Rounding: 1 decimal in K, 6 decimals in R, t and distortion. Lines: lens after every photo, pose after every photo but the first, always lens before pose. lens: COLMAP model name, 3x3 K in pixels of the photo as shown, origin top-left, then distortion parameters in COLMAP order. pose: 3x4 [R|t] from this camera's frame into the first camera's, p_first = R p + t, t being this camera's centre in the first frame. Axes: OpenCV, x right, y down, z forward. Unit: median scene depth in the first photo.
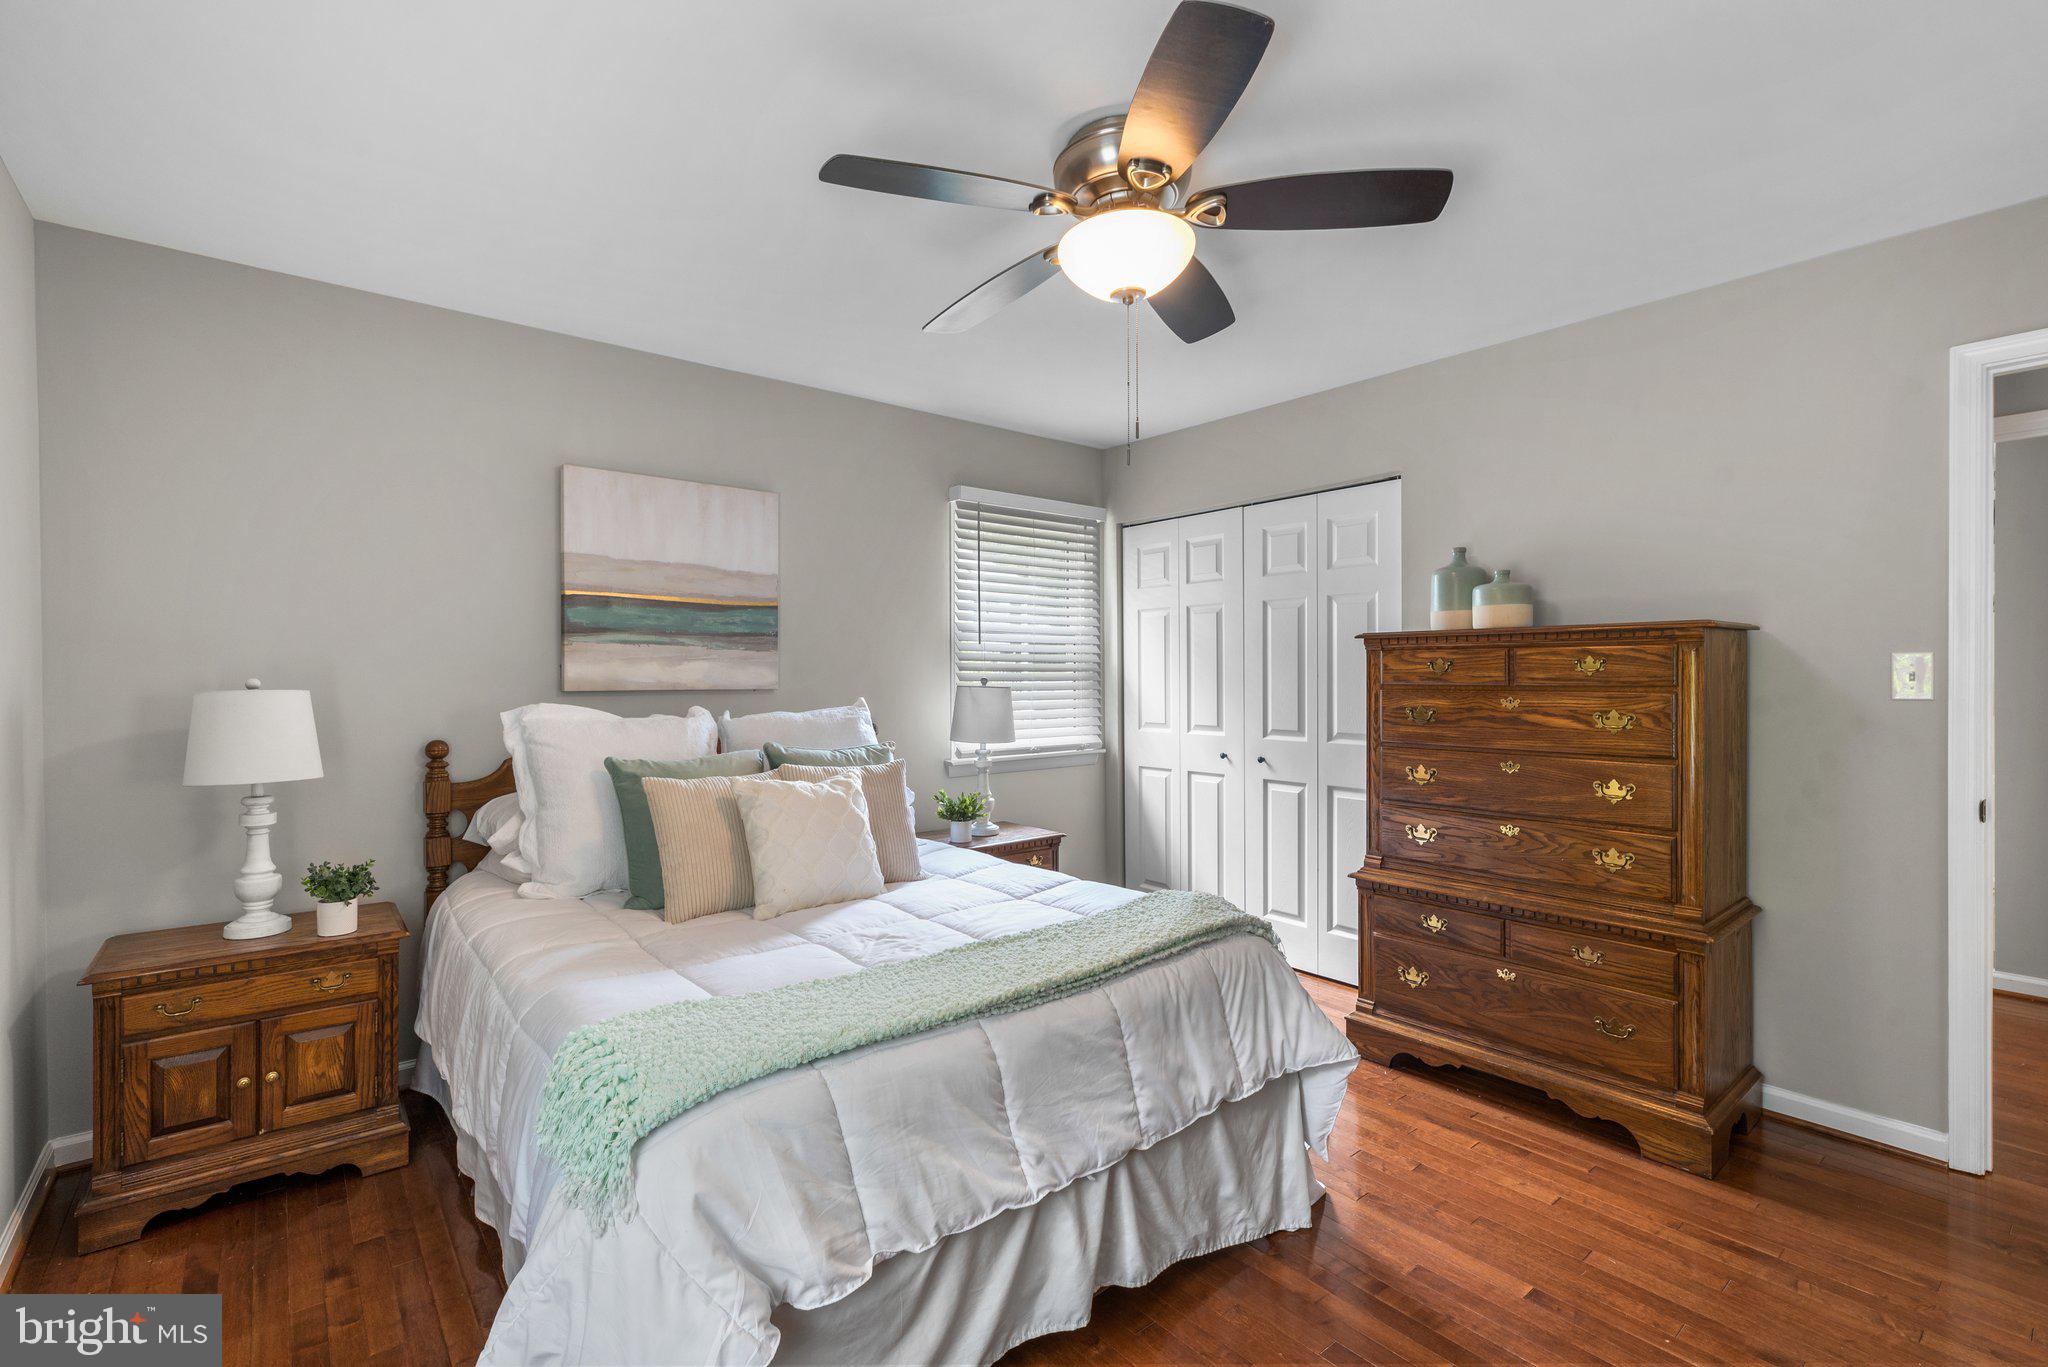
lens RADIAL K [[921.7, 0, 1031.3], [0, 921.7, 676.3], [0, 0, 1]] dist [0.002490, -0.000349]
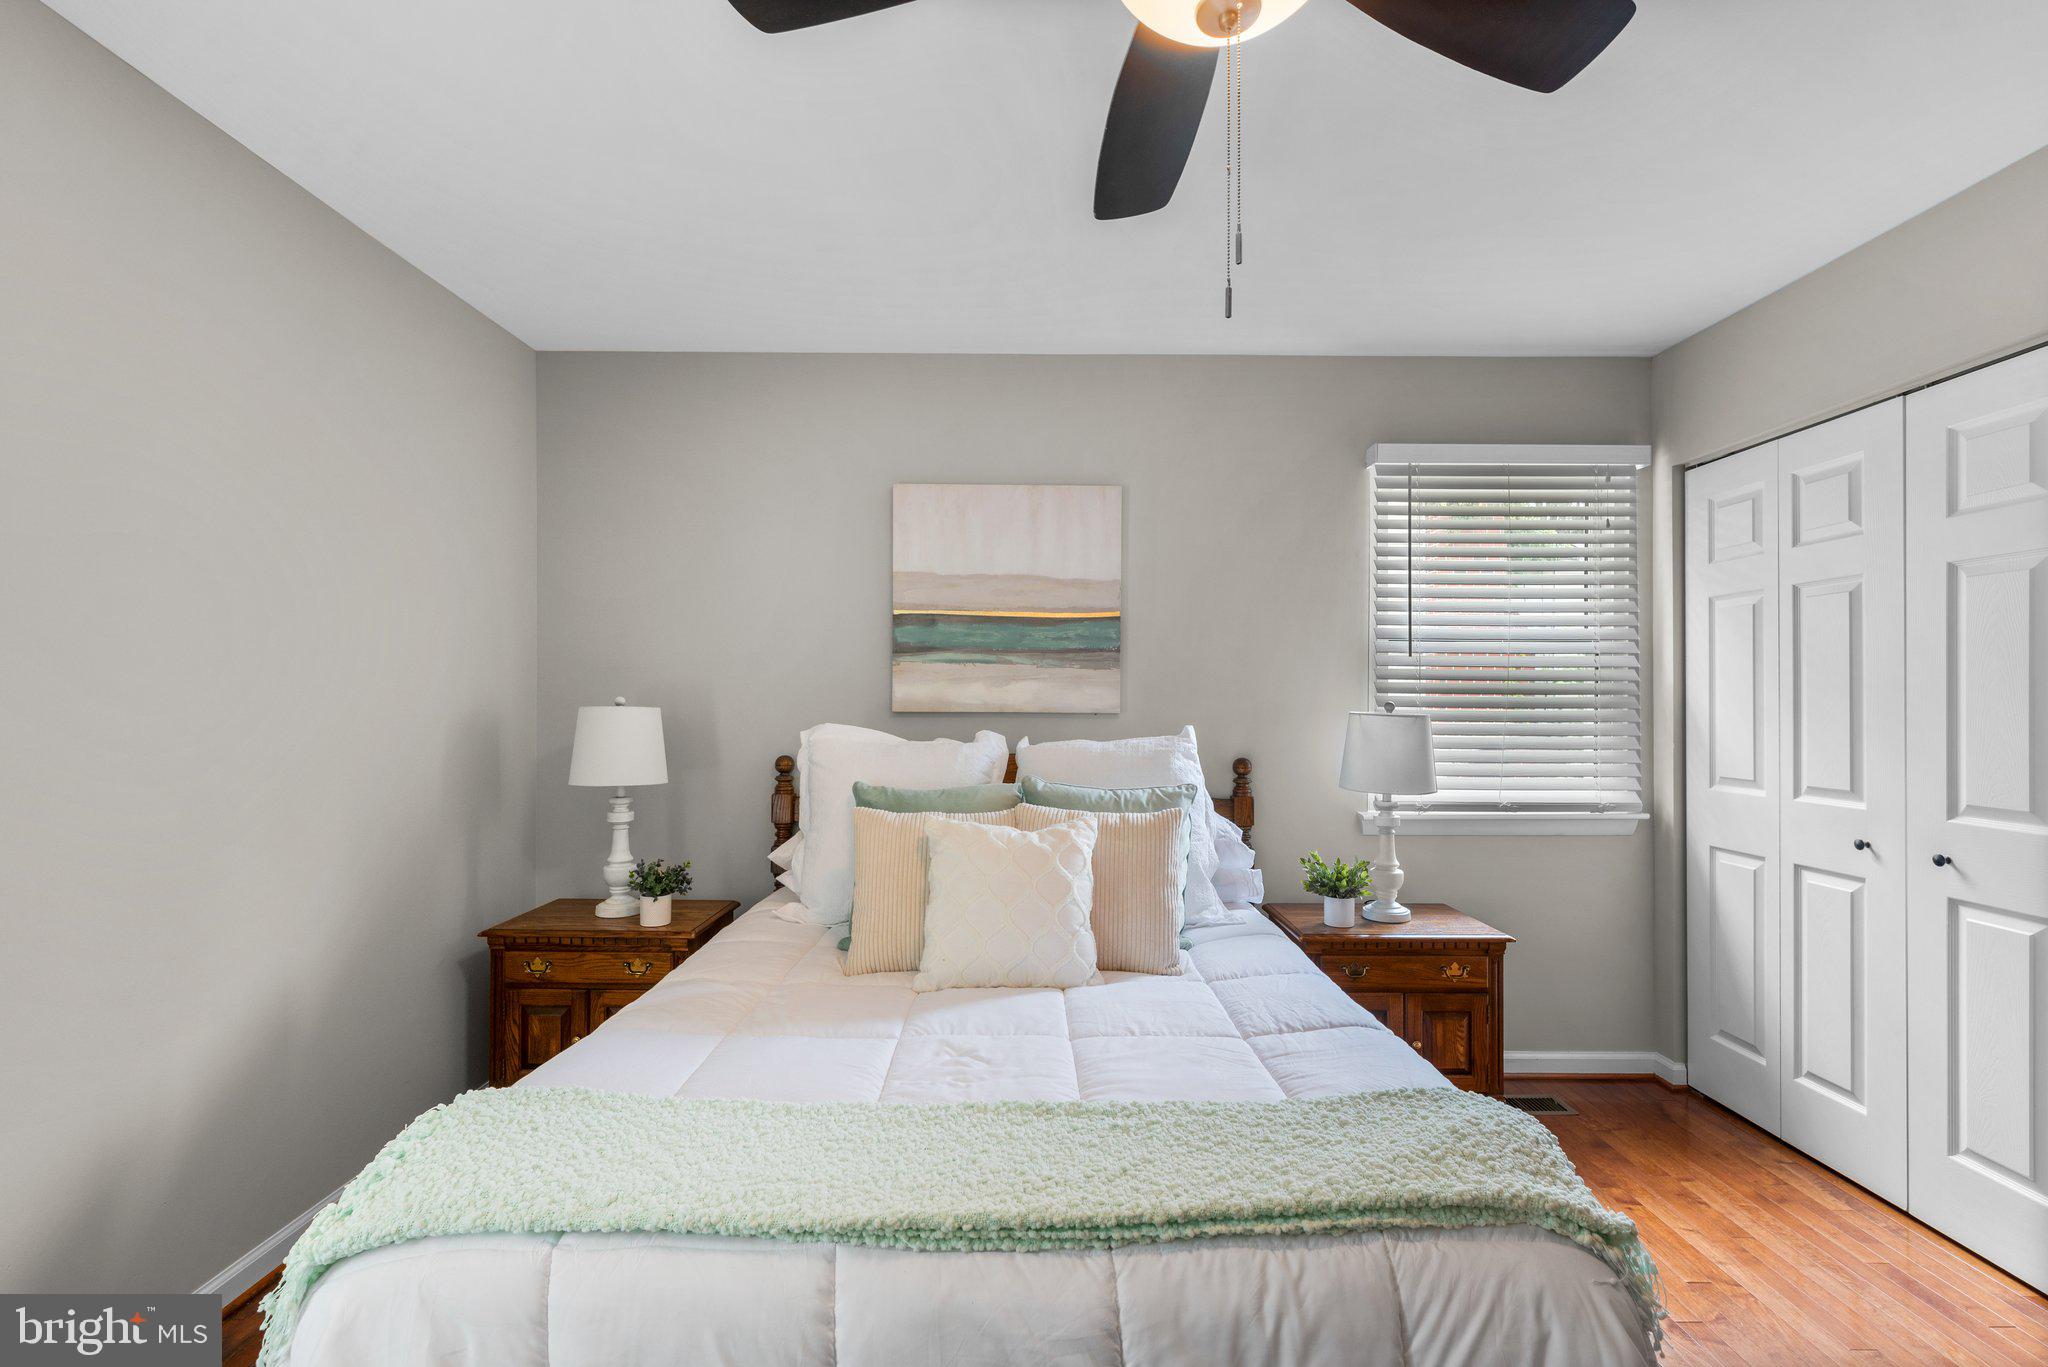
lens RADIAL K [[921.7, 0, 1031.0], [0, 921.7, 694.1], [0, 0, 1]] dist [0.002490, -0.000349]
pose [[0.770592, 0.001965, -0.637326, 0.233213], [-0.007258, 0.999957, -0.005692, 0.001542], [0.637288, 0.009012, 0.770573, 0.318368]]
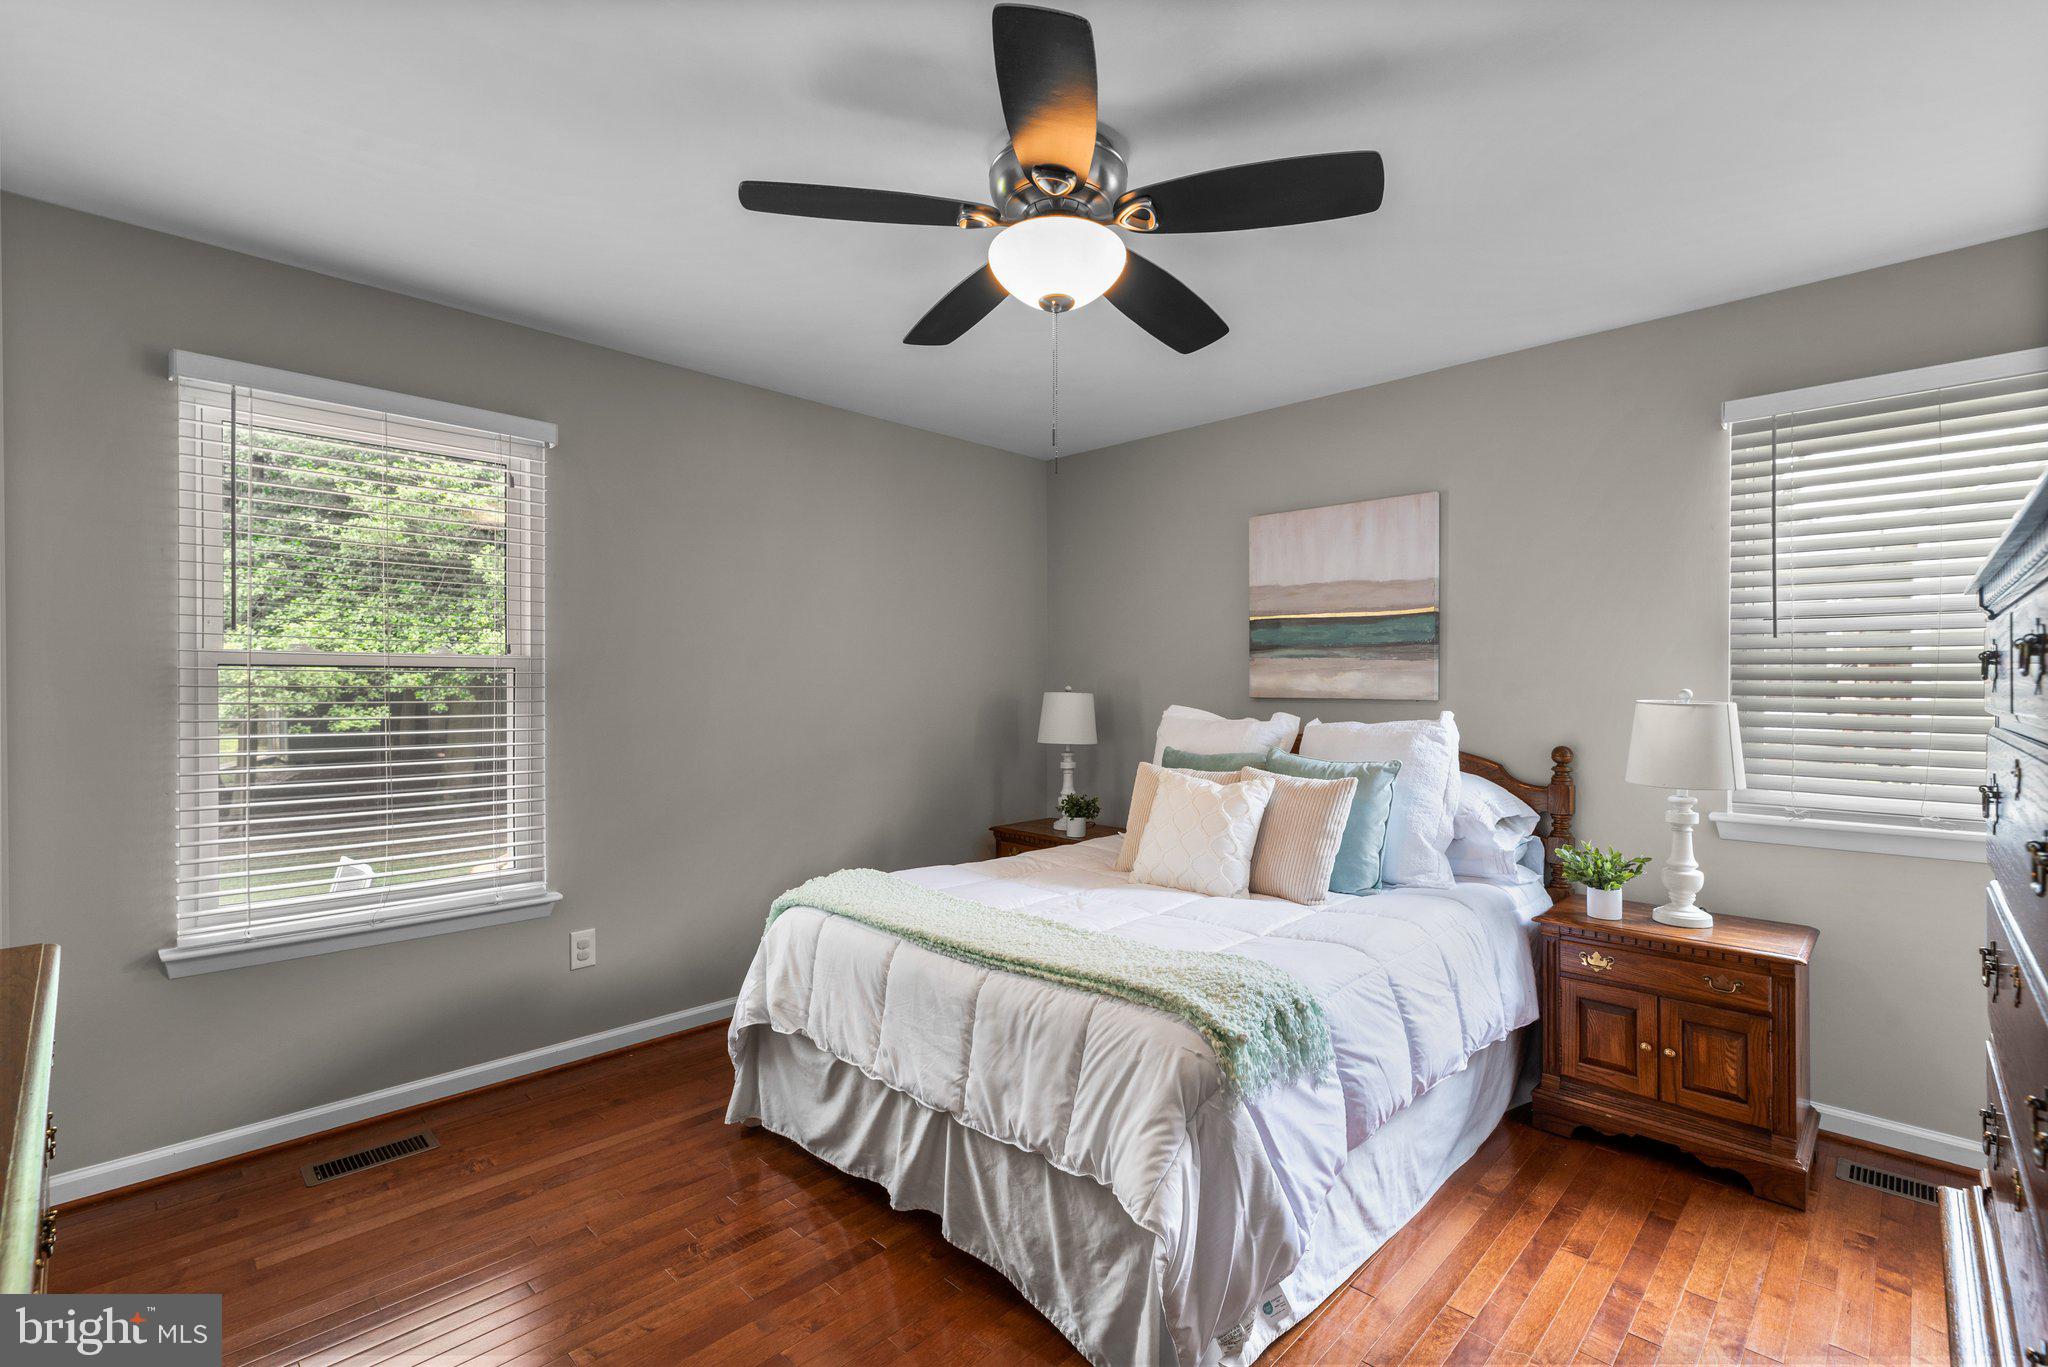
lens RADIAL K [[921.7, 0, 1024.7], [0, 921.7, 682.0], [0, 0, 1]] dist [0.002490, -0.000349]
pose [[0.096968, -0.001137, -0.995287, 0.689435], [-0.004466, 0.999989, -0.001577, -0.001466], [0.995277, 0.004598, 0.096962, 0.553313]]
